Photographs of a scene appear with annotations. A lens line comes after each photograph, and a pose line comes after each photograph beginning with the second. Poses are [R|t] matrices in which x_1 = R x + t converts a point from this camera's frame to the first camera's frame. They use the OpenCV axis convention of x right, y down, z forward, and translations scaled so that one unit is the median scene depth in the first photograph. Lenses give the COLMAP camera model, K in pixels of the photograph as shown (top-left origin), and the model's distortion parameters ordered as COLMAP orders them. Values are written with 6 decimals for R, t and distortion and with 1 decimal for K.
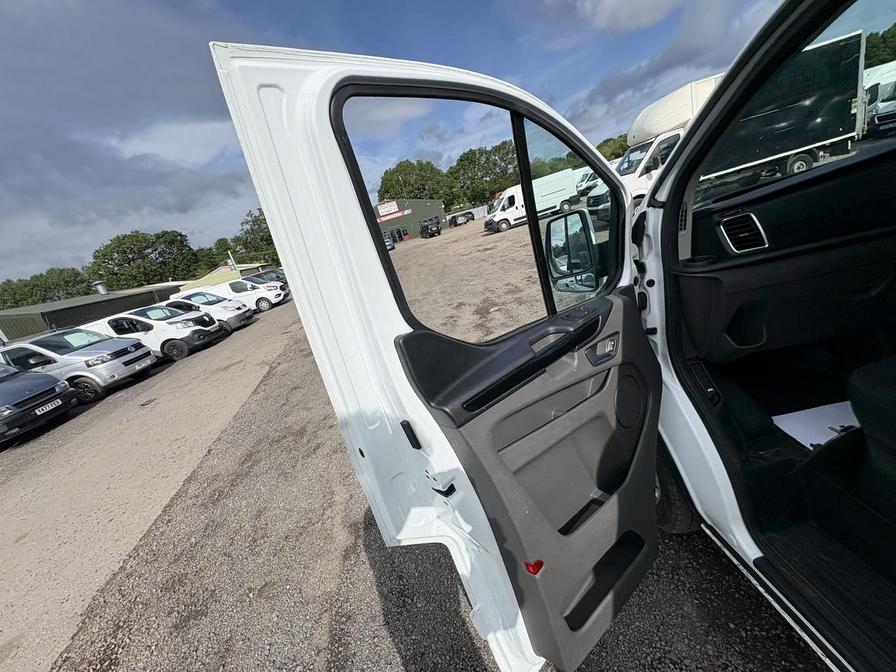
lens RADIAL K [[356.2, 0, 444.3], [0, 356.2, 337.4], [0, 0, 1]] dist [0.002442, -0.000679]
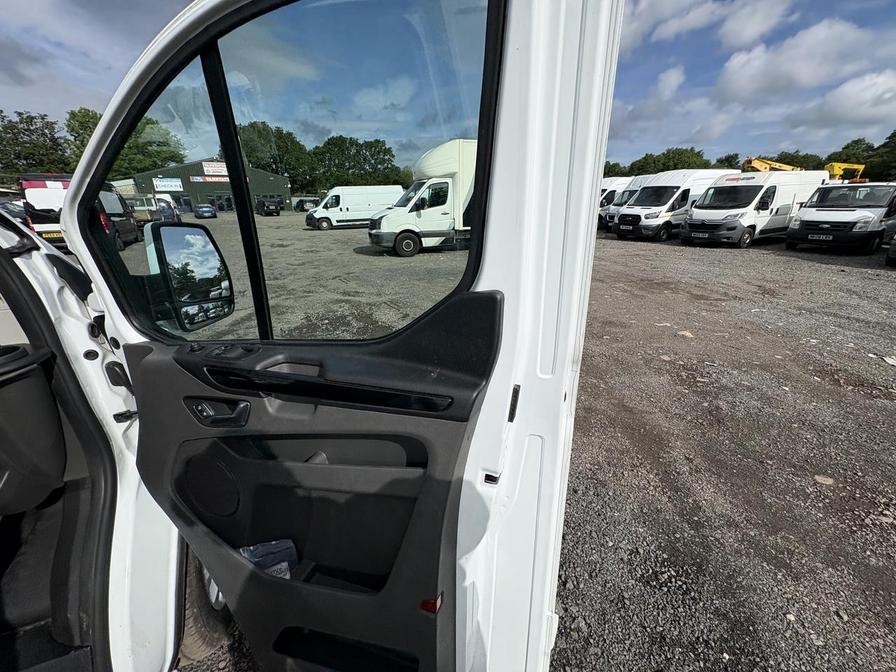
lens RADIAL K [[356.2, 0, 450.1], [0, 356.2, 338.4], [0, 0, 1]] dist [0.002442, -0.000679]
pose [[0.917007, 0.135251, 0.375240, 0.209360], [-0.137278, 0.990300, -0.021464, -0.055463], [-0.374503, -0.031830, 0.926679, -0.000020]]
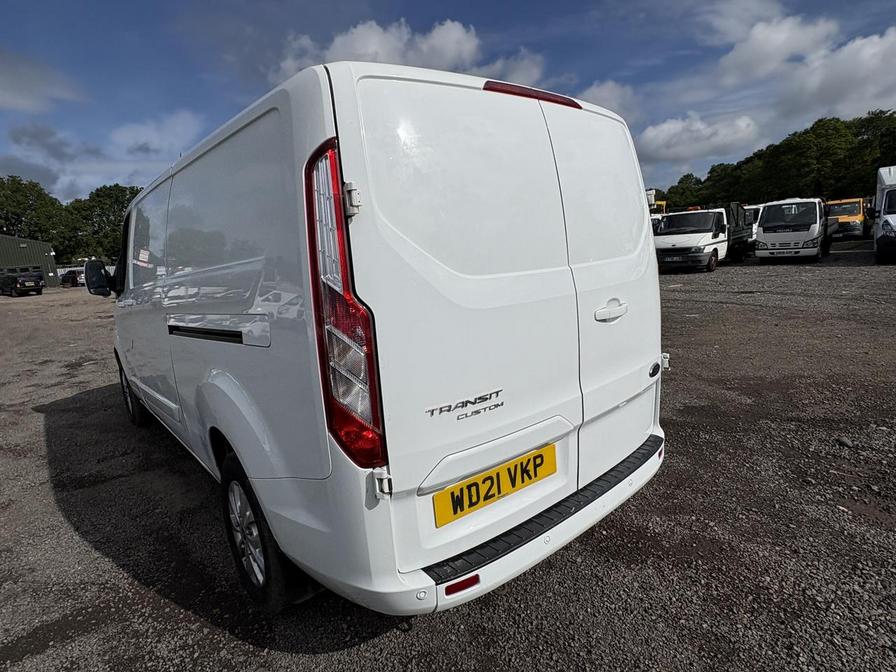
lens RADIAL K [[496.0, 0, 445.6], [0, 496.0, 334.4], [0, 0, 1]] dist [0.002105, 0.000490]
pose [[0.777304, 0.103452, 0.620561, 0.019713], [0.060933, 0.969370, -0.237924, 0.088895], [-0.626167, 0.222752, 0.747192, -0.244278]]
